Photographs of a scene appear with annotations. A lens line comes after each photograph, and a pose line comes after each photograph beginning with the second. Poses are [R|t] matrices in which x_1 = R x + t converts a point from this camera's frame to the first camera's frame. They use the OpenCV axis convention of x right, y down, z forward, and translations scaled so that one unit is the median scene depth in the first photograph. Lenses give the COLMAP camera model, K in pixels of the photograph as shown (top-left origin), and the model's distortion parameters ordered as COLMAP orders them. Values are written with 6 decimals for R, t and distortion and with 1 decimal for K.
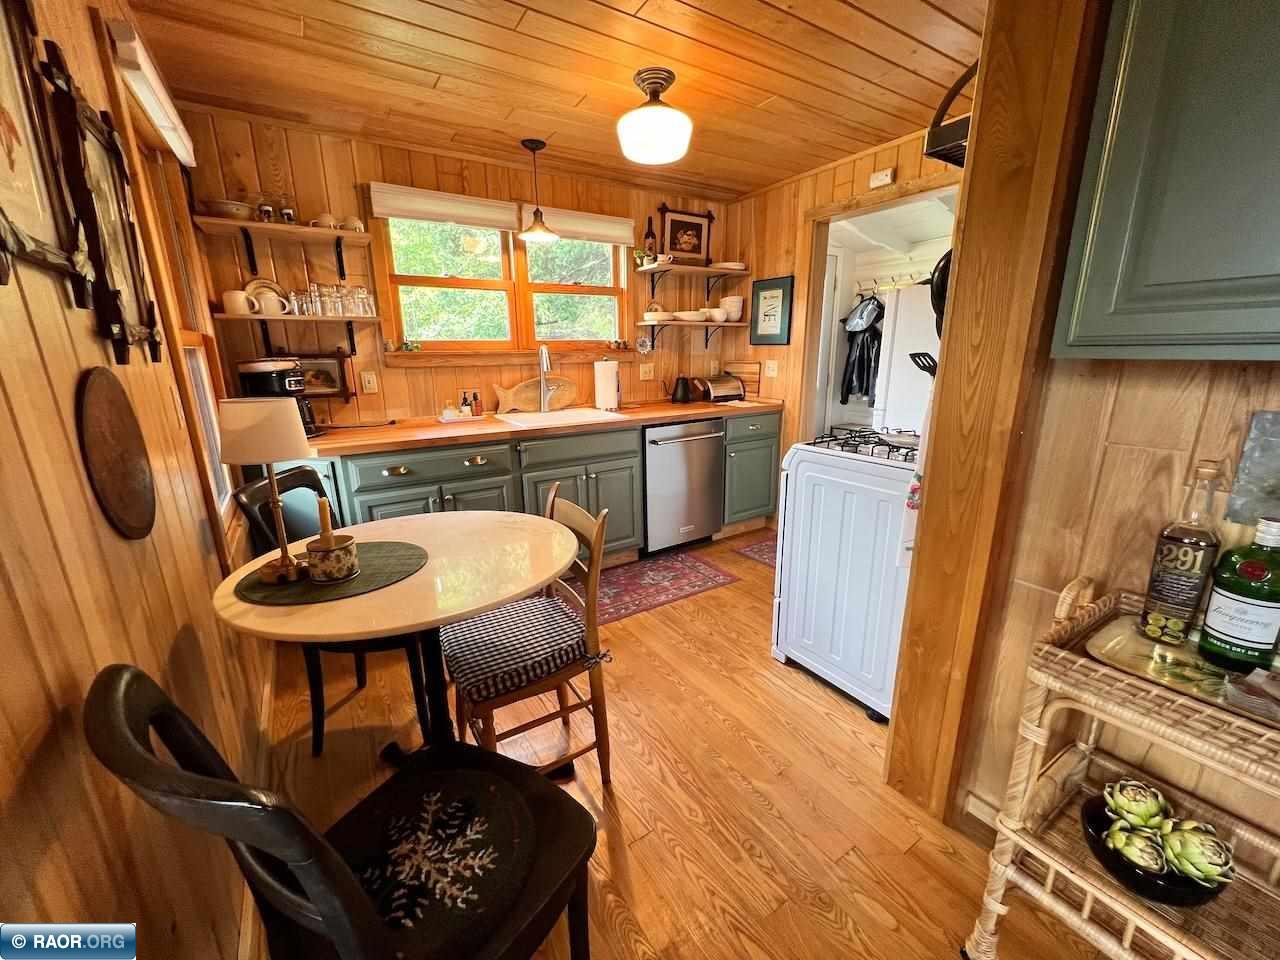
lens RADIAL K [[510.9, 0, 633.7], [0, 510.9, 484.1], [0, 0, 1]] dist [-0.001398, 0.000462]
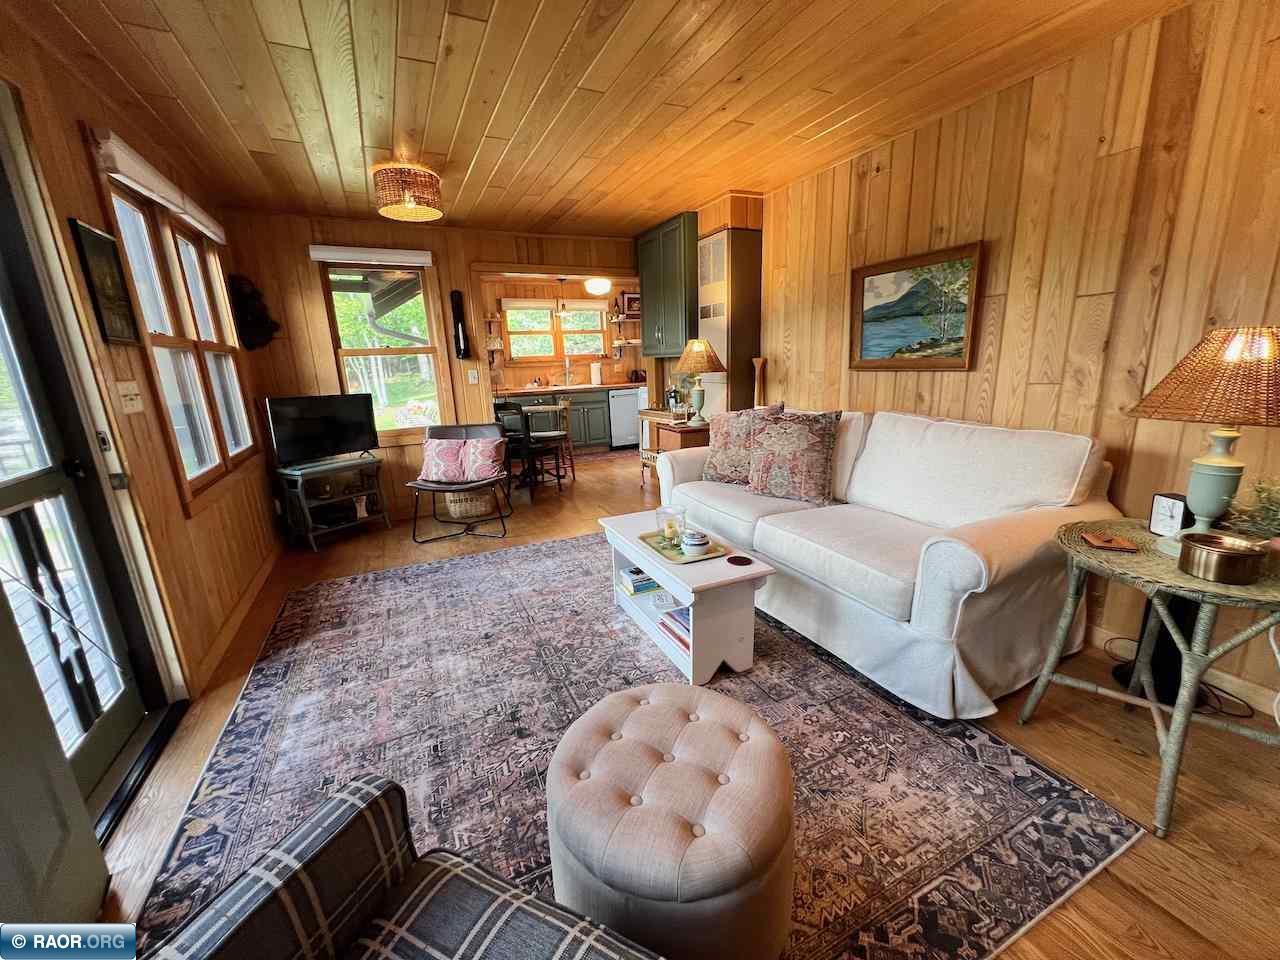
lens RADIAL K [[510.9, 0, 640.0], [0, 510.9, 480.5], [0, 0, 1]] dist [-0.001398, 0.000462]
pose [[0.994363, -0.002435, -0.106001, 0.399958], [0.000310, 0.999799, -0.020053, 0.340534], [0.106029, 0.019907, 0.994164, -1.278996]]
